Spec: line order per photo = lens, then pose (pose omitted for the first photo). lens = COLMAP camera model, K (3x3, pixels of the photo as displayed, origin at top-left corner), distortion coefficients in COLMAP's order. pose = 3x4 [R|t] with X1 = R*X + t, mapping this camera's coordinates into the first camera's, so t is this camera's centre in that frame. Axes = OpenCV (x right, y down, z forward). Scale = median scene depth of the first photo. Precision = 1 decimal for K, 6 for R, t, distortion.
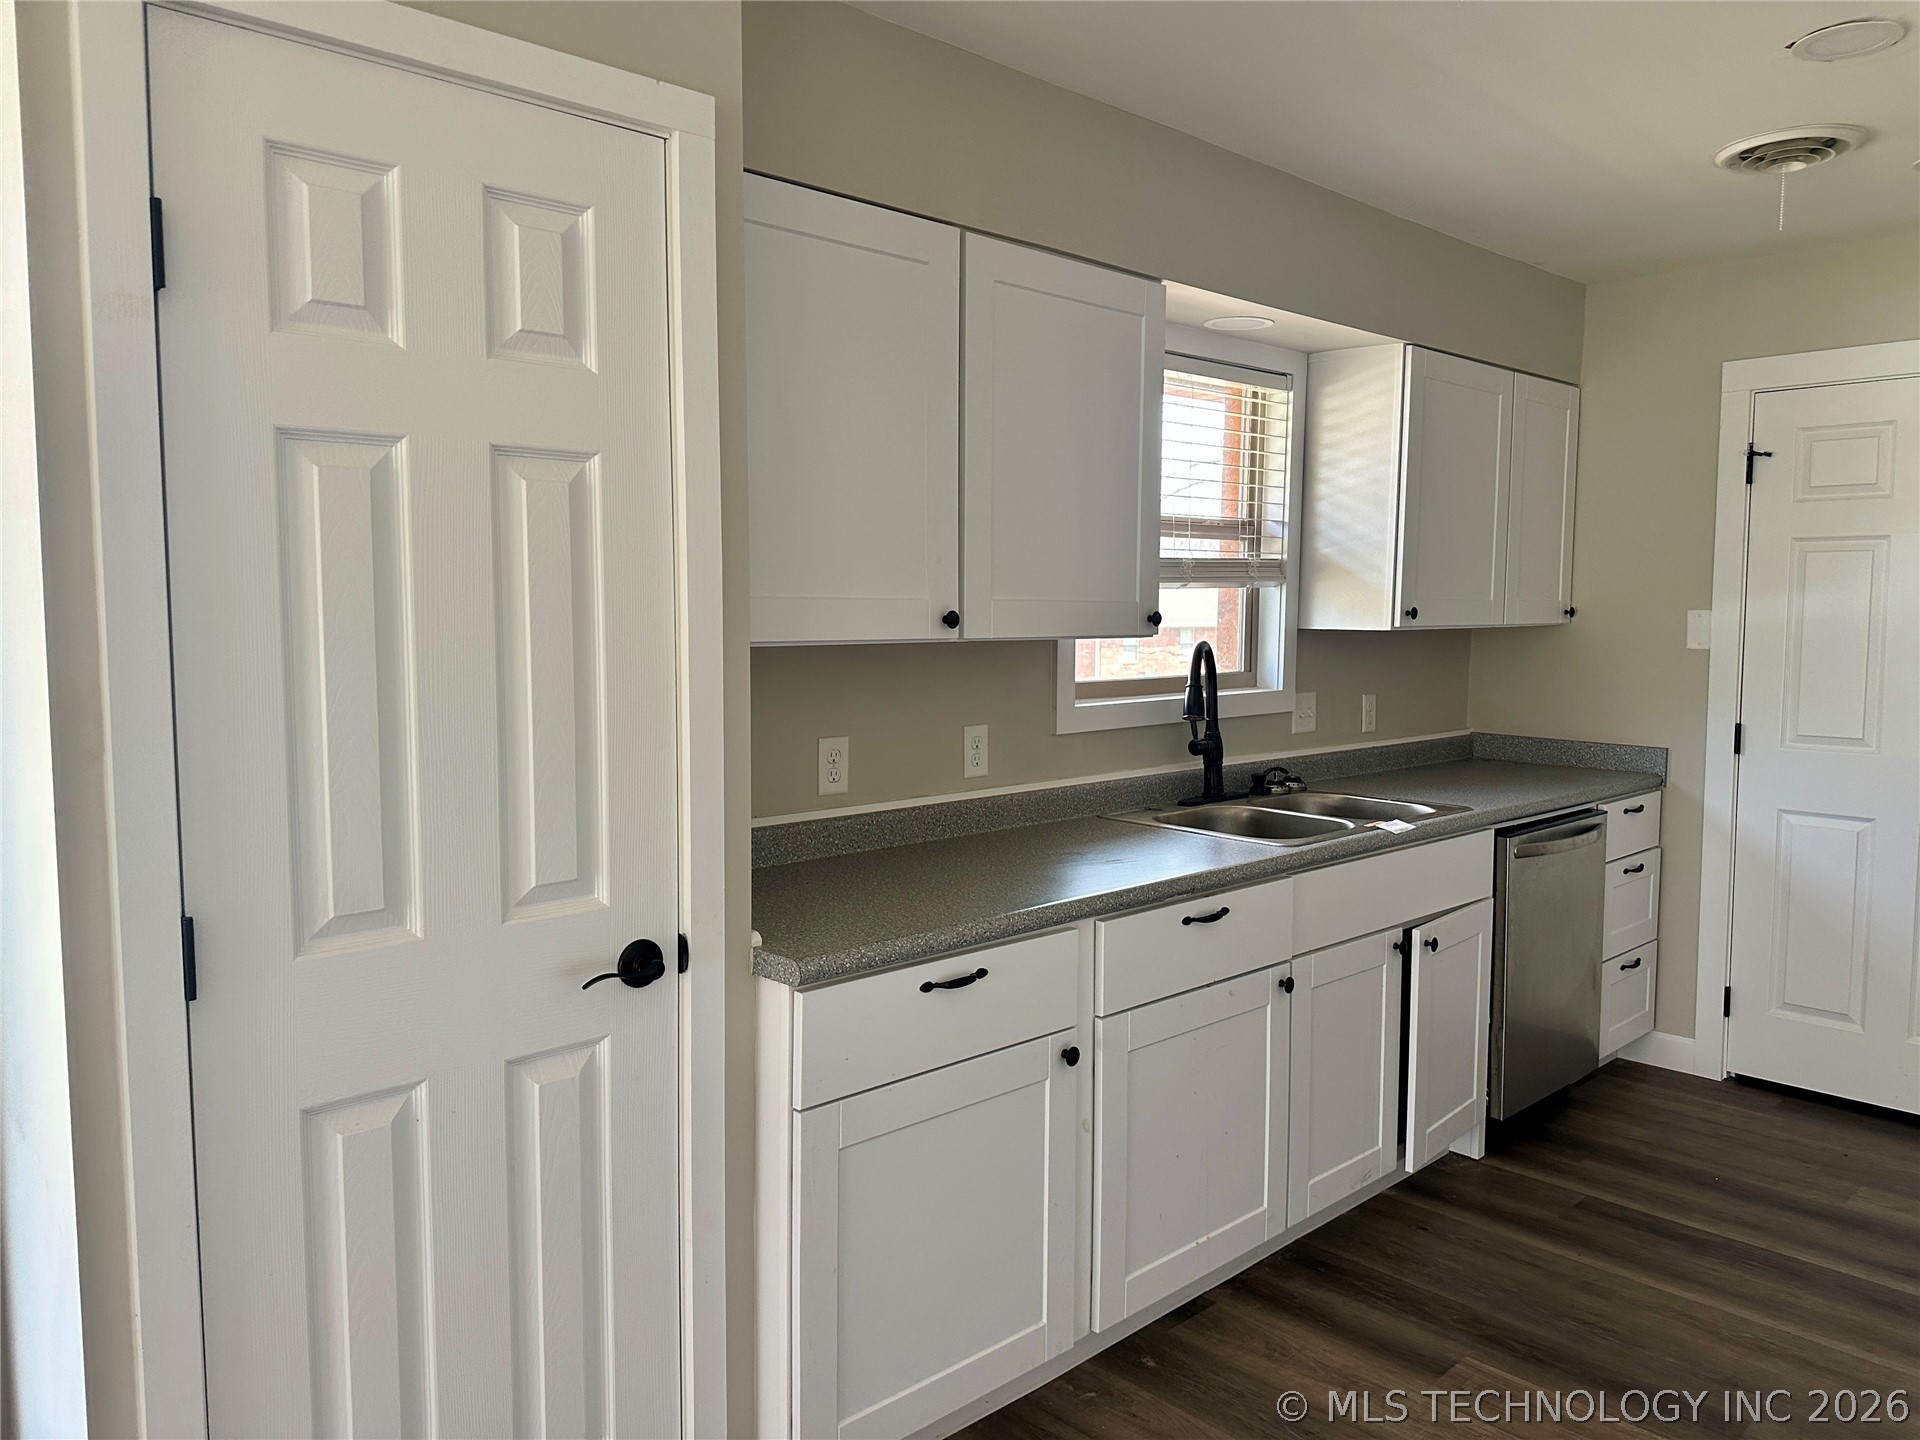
lens RADIAL K [[1358.8, 0, 962.5], [0, 1358.8, 714.9], [0, 0, 1]] dist [0.057818, -0.080128]
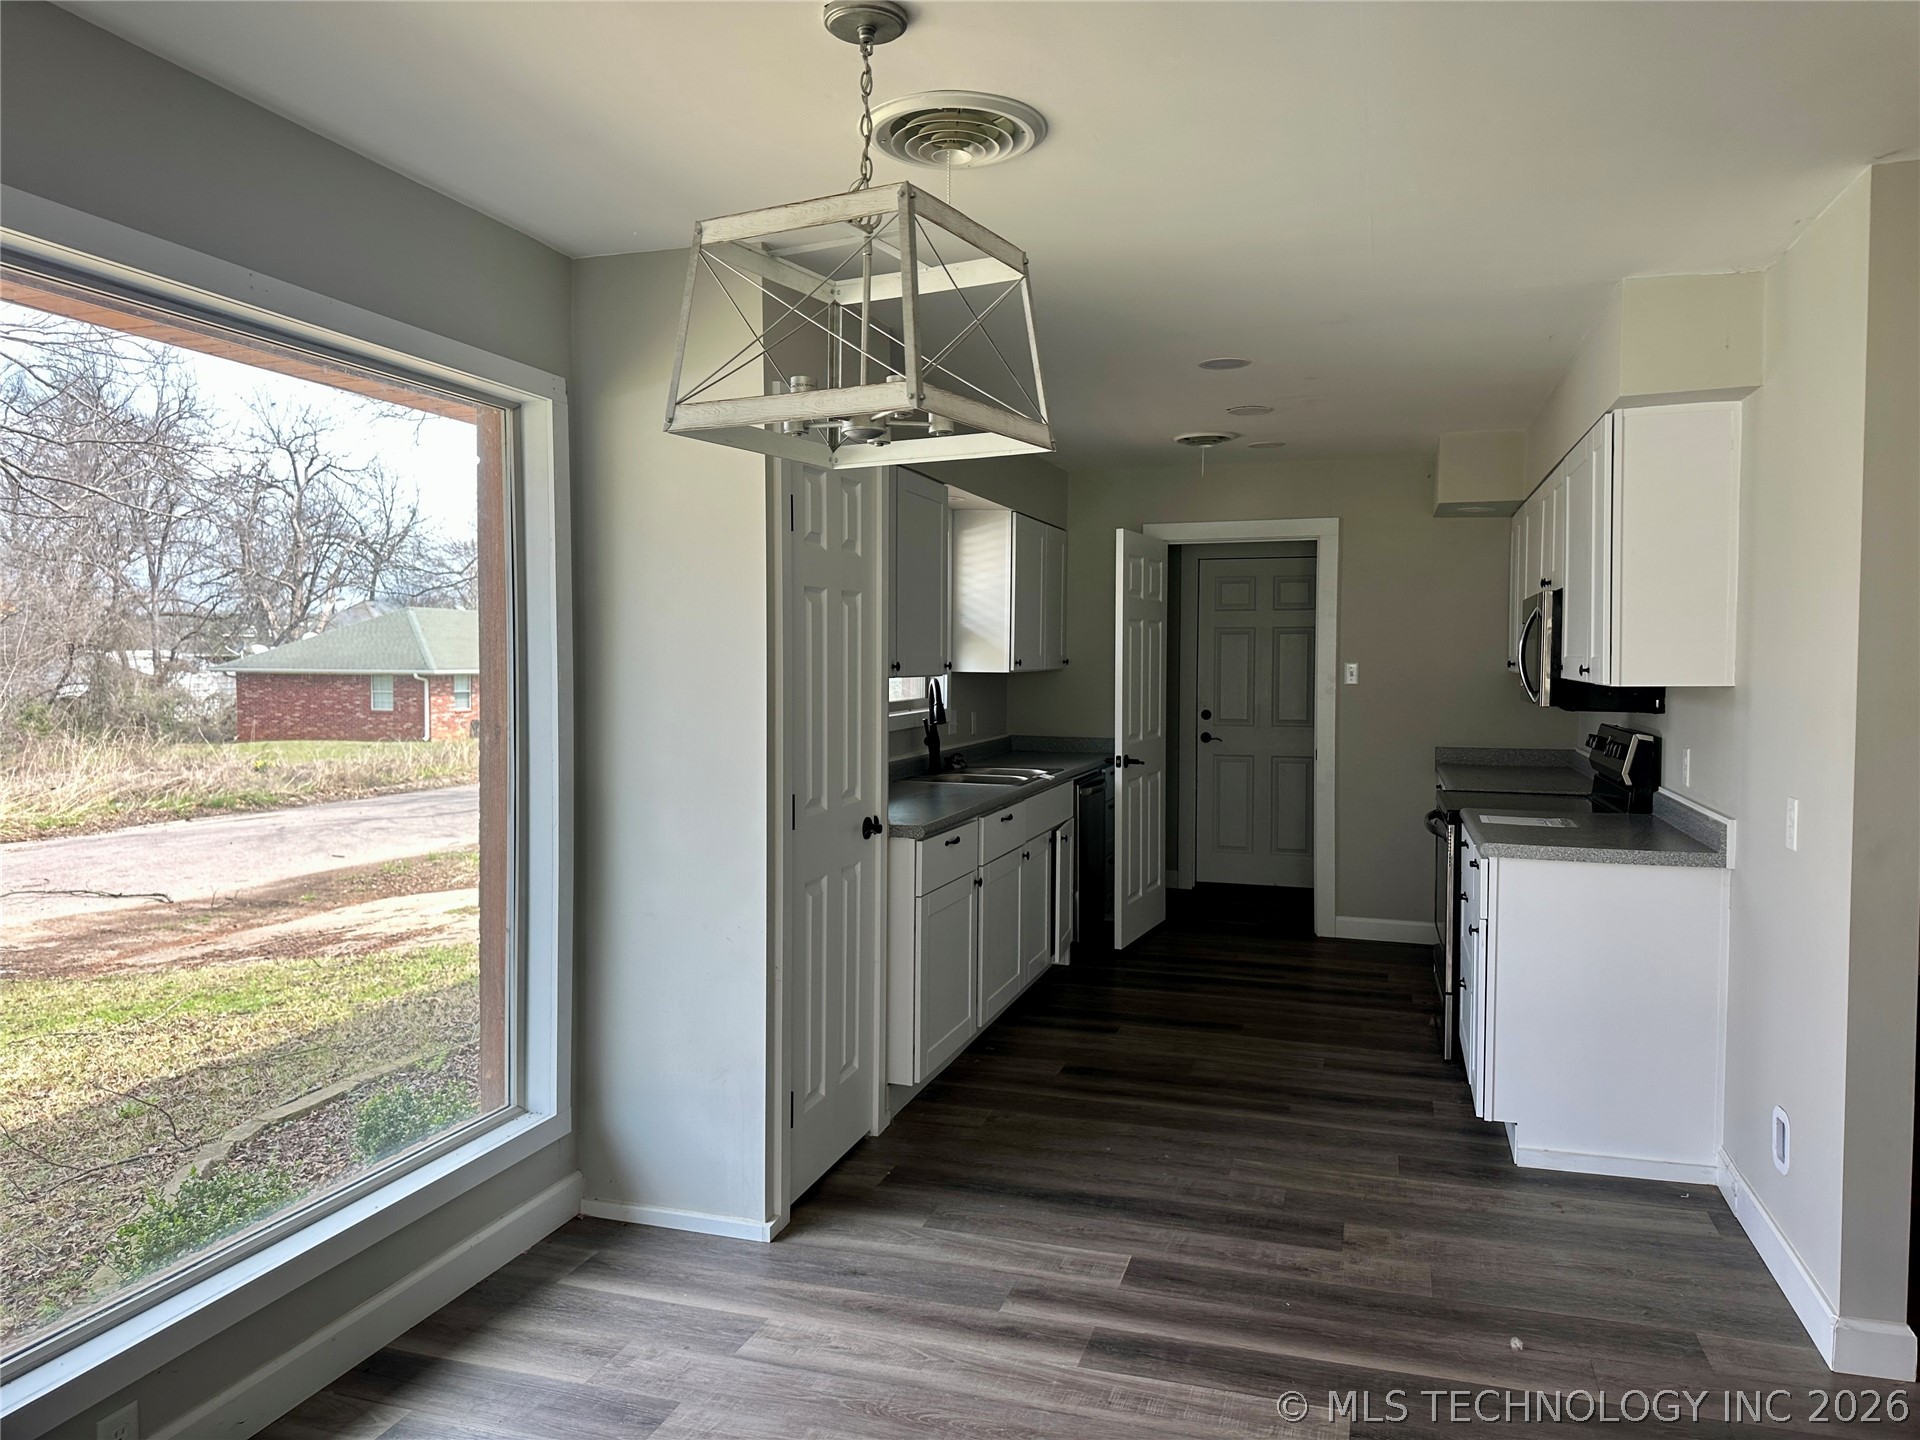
lens RADIAL K [[1358.8, 0, 961.5], [0, 1358.8, 722.9], [0, 0, 1]] dist [0.057818, -0.080128]
pose [[0.869850, -0.025175, 0.492673, -0.629102], [0.039229, 0.999064, -0.018211, 0.033864], [-0.491753, 0.035167, 0.870024, -0.507532]]
